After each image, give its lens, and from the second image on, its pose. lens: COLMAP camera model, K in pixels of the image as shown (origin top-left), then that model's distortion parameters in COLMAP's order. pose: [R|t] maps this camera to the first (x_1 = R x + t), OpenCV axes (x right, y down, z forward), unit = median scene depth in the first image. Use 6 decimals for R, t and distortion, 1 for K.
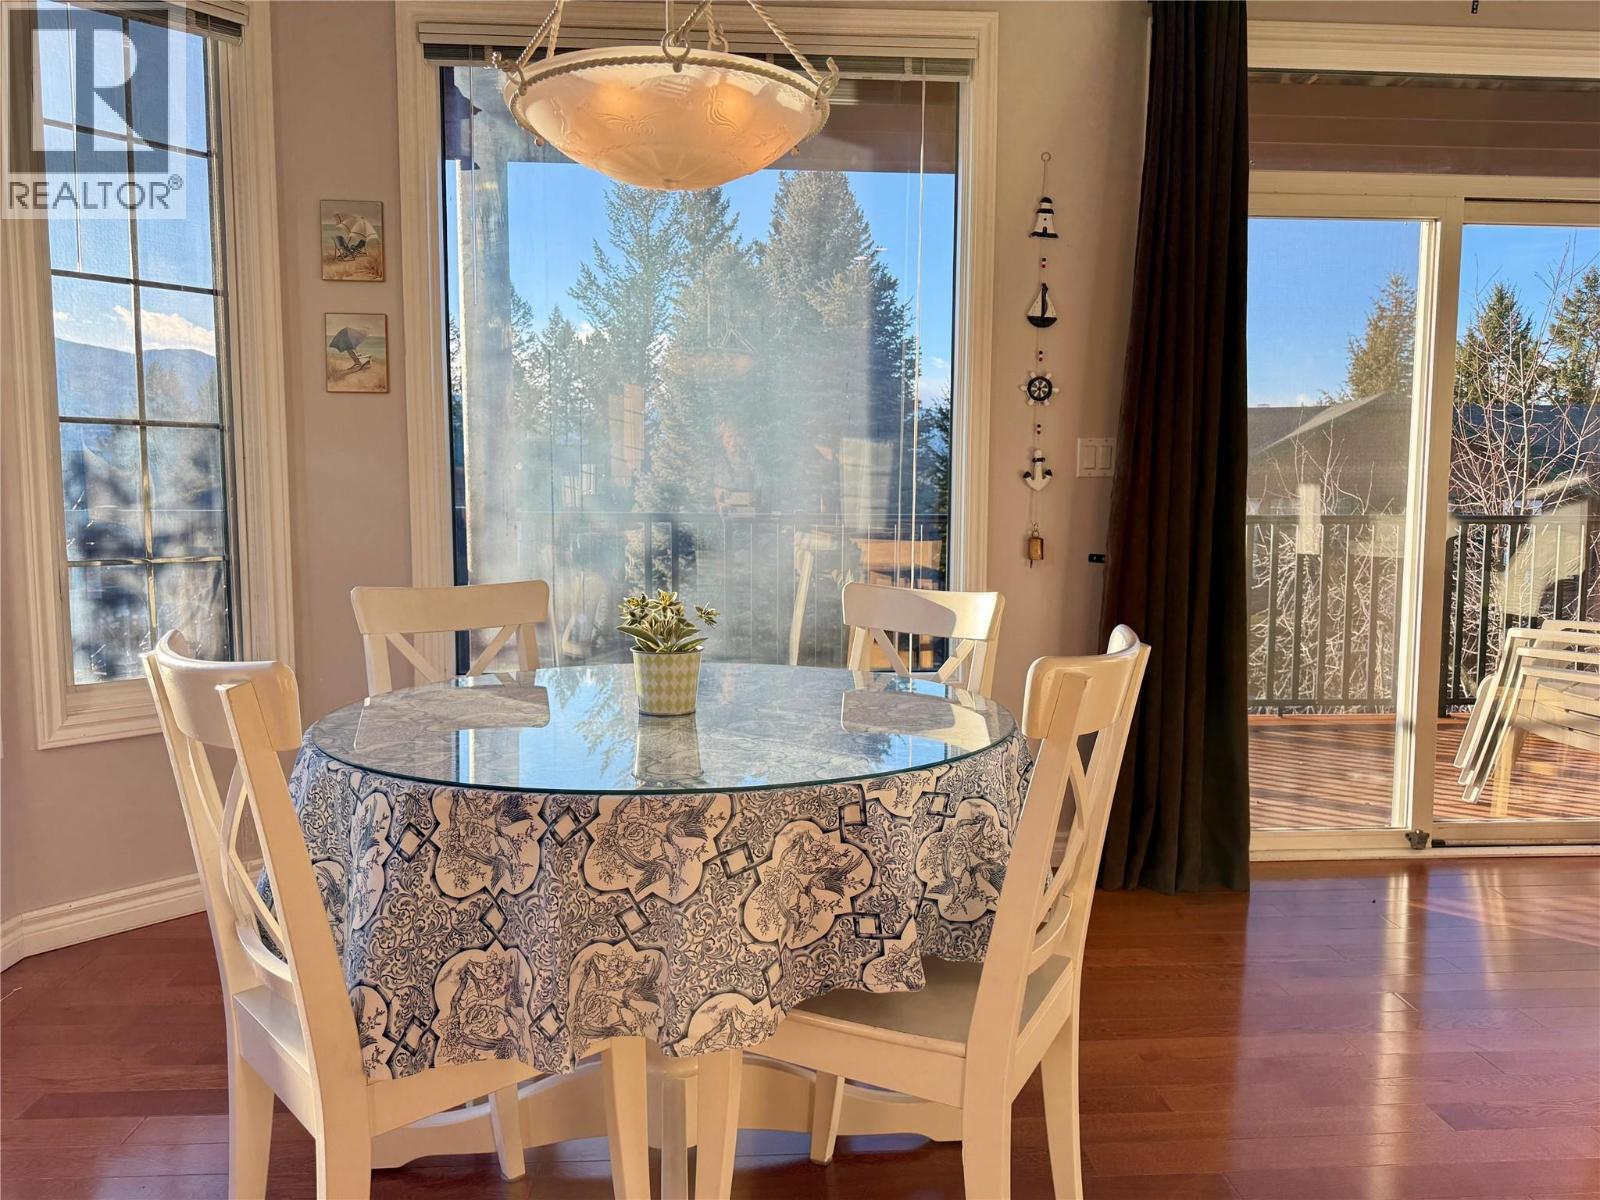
lens RADIAL K [[1138.5, 0, 800.5], [0, 1138.5, 601.5], [0, 0, 1]] dist [-0.026013, -0.002959]
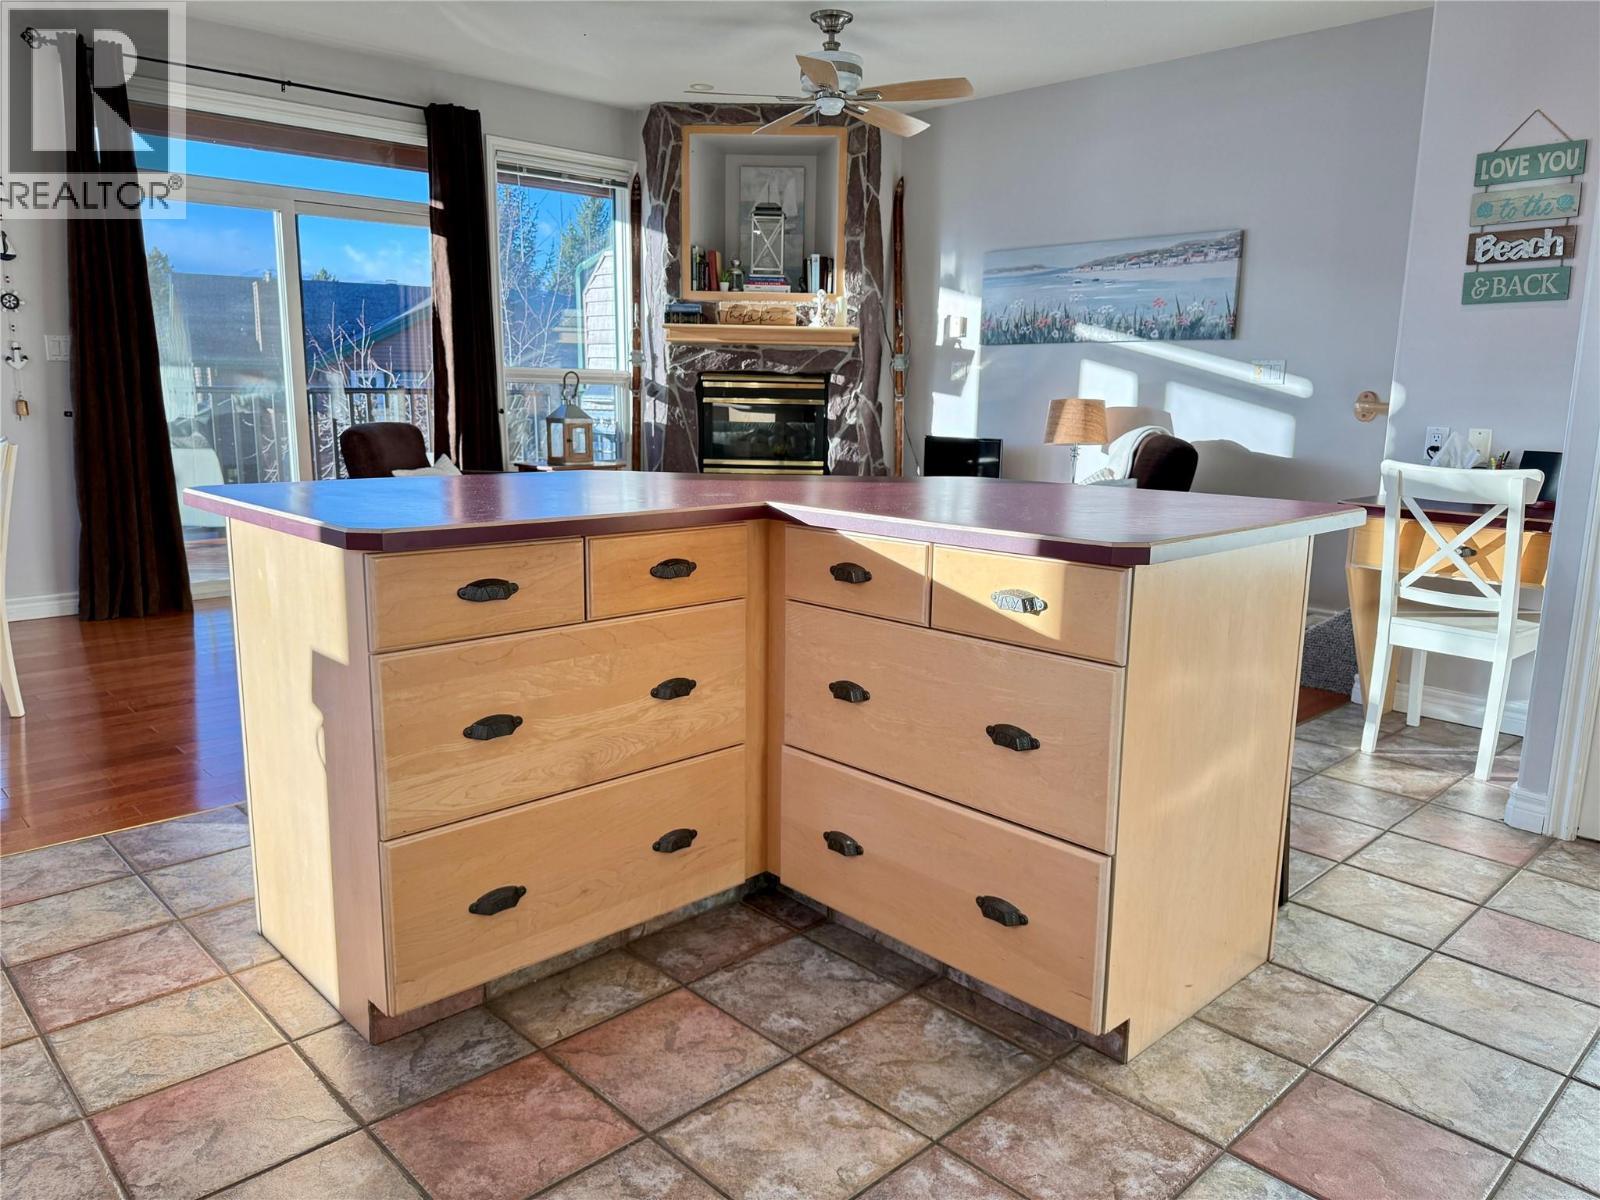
lens RADIAL K [[1138.5, 0, 801.2], [0, 1138.5, 602.0], [0, 0, 1]] dist [-0.026013, -0.002959]
pose [[0.758091, -0.116566, 0.641647, 0.003481], [0.045766, 0.990979, 0.125957, 0.070073], [-0.650541, -0.066122, 0.756587, -0.839394]]
